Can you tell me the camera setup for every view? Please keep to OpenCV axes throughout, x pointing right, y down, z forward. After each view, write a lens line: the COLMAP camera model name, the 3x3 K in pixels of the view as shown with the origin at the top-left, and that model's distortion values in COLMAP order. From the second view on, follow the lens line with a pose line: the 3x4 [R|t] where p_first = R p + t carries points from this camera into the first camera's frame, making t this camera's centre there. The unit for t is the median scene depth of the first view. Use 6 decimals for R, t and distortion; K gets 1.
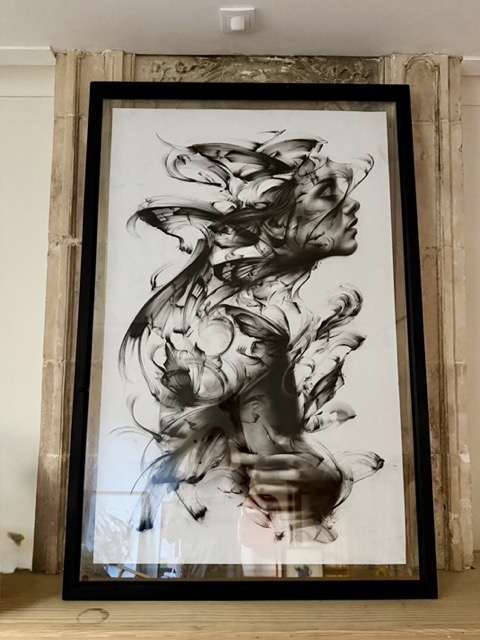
lens RADIAL K [[448.7, 0, 238.2], [0, 448.7, 321.9], [0, 0, 1]] dist [0.032471, -0.003493]
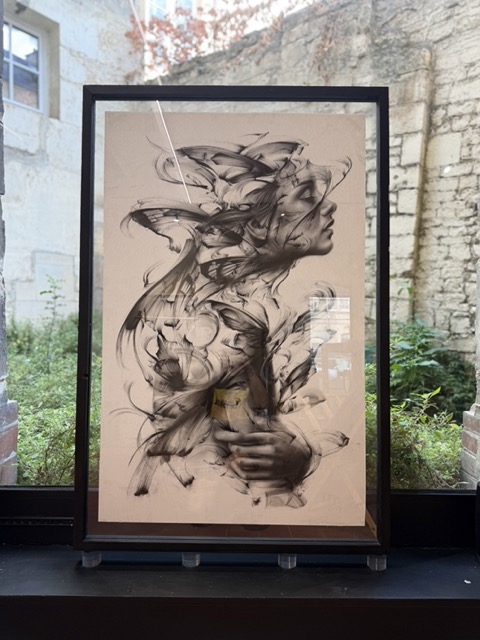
lens RADIAL K [[448.7, 0, 241.0], [0, 448.7, 320.6], [0, 0, 1]] dist [0.032471, -0.003493]
pose [[0.999122, 0.007926, 0.041134, -0.000158], [-0.008711, 0.999783, 0.018945, -0.011696], [-0.040974, -0.019287, 0.998974, -0.124730]]
